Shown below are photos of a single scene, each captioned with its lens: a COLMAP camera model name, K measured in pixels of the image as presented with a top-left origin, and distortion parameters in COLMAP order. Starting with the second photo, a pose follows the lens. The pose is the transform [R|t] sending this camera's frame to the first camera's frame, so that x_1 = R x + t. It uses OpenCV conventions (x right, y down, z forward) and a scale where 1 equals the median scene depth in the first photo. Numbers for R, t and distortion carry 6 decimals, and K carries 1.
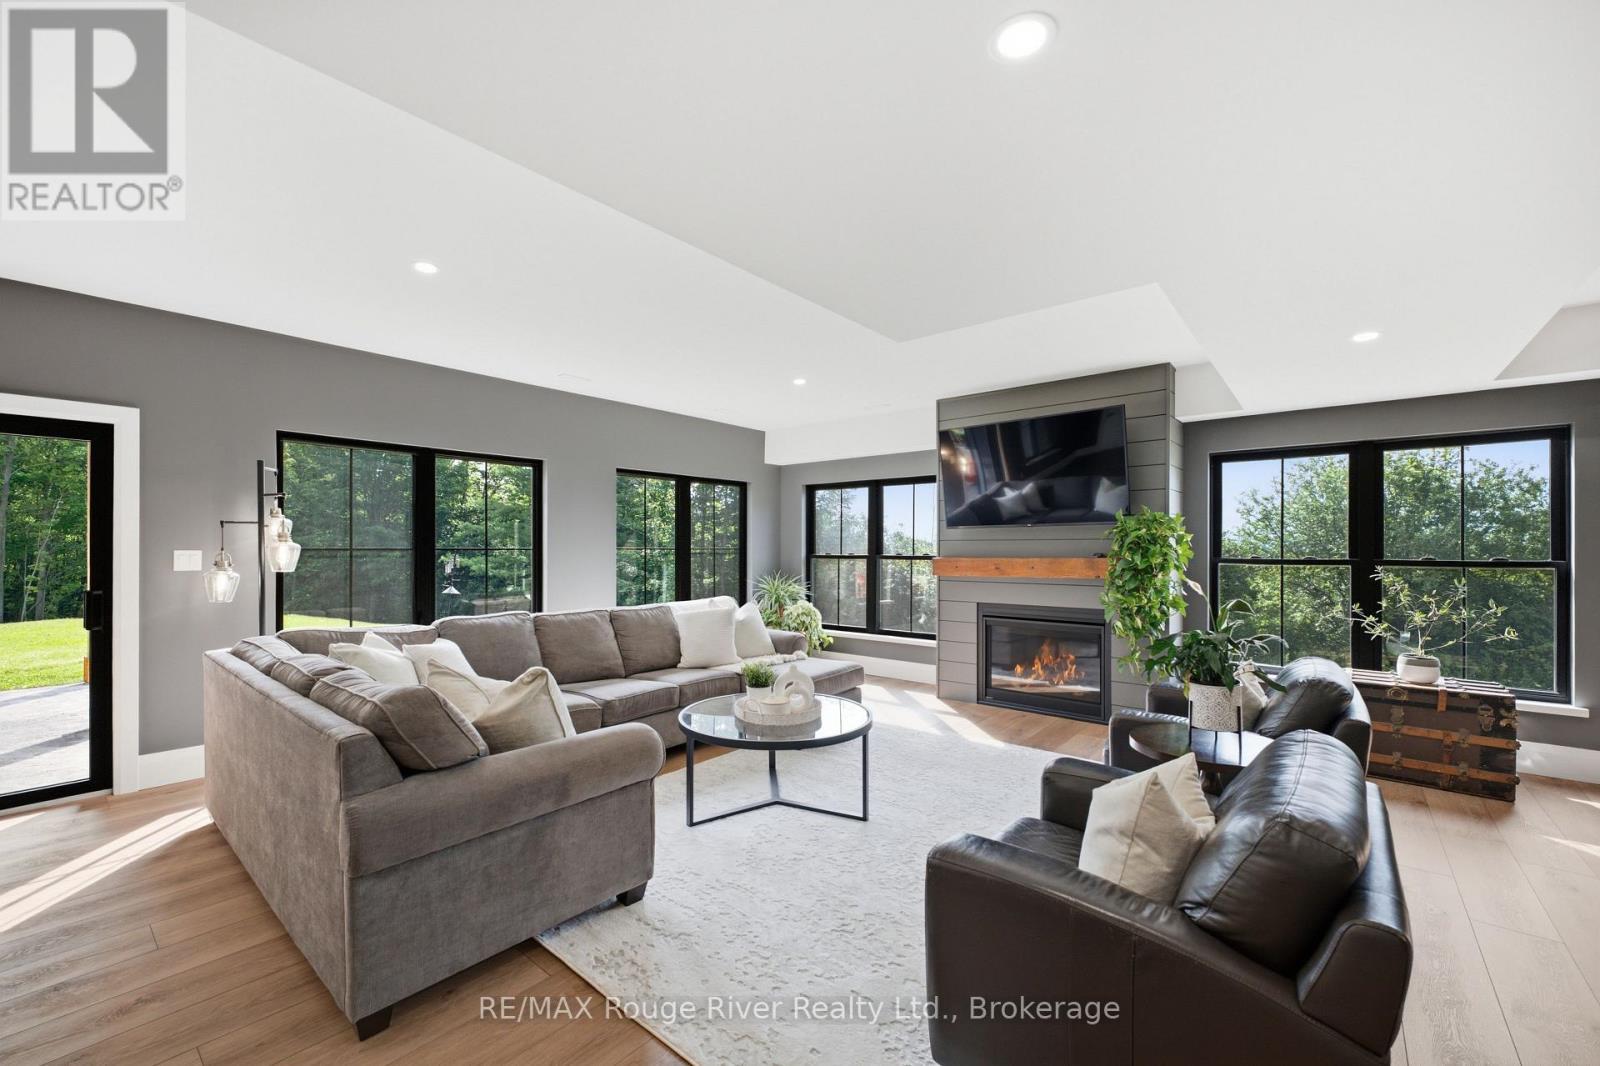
lens RADIAL K [[659.8, 0, 808.6], [0, 659.8, 542.2], [0, 0, 1]] dist [-0.000352, -0.000014]
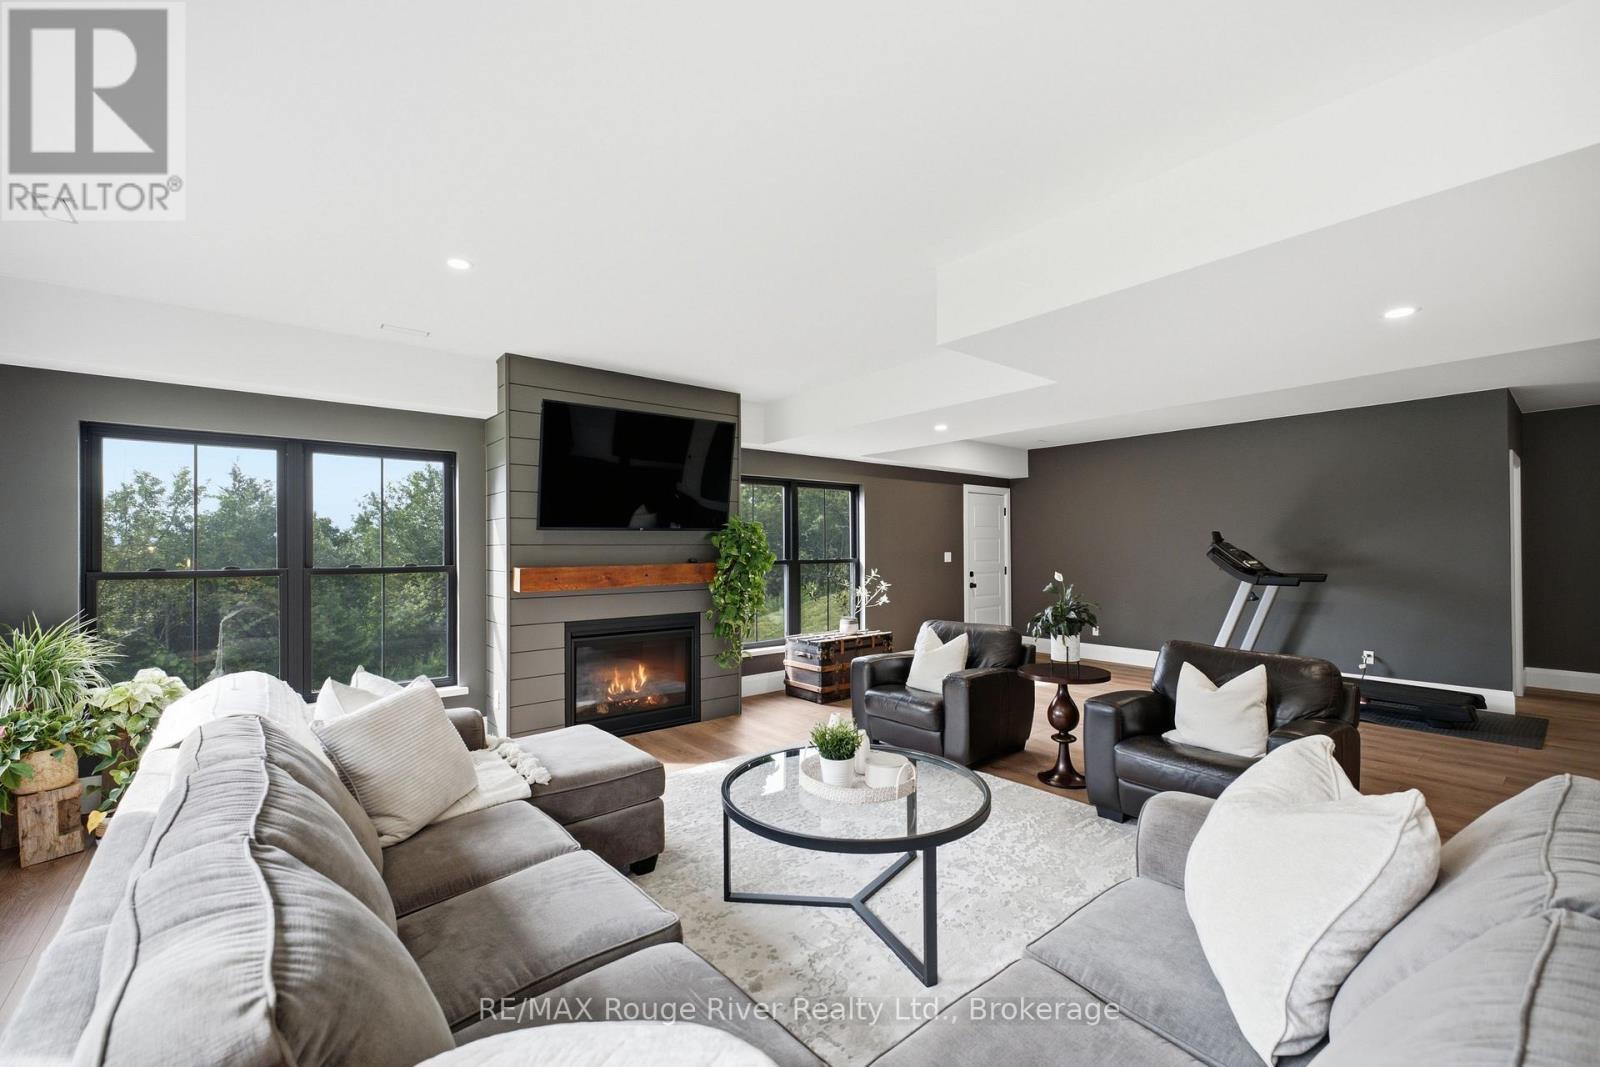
lens RADIAL K [[659.8, 0, 808.4], [0, 659.8, 537.9], [0, 0, 1]] dist [-0.000352, -0.000014]
pose [[0.173107, 0.004095, 0.984895, -0.496640], [-0.003357, 0.999988, -0.003568, -0.010002], [-0.984897, -0.002688, 0.173118, 0.580335]]
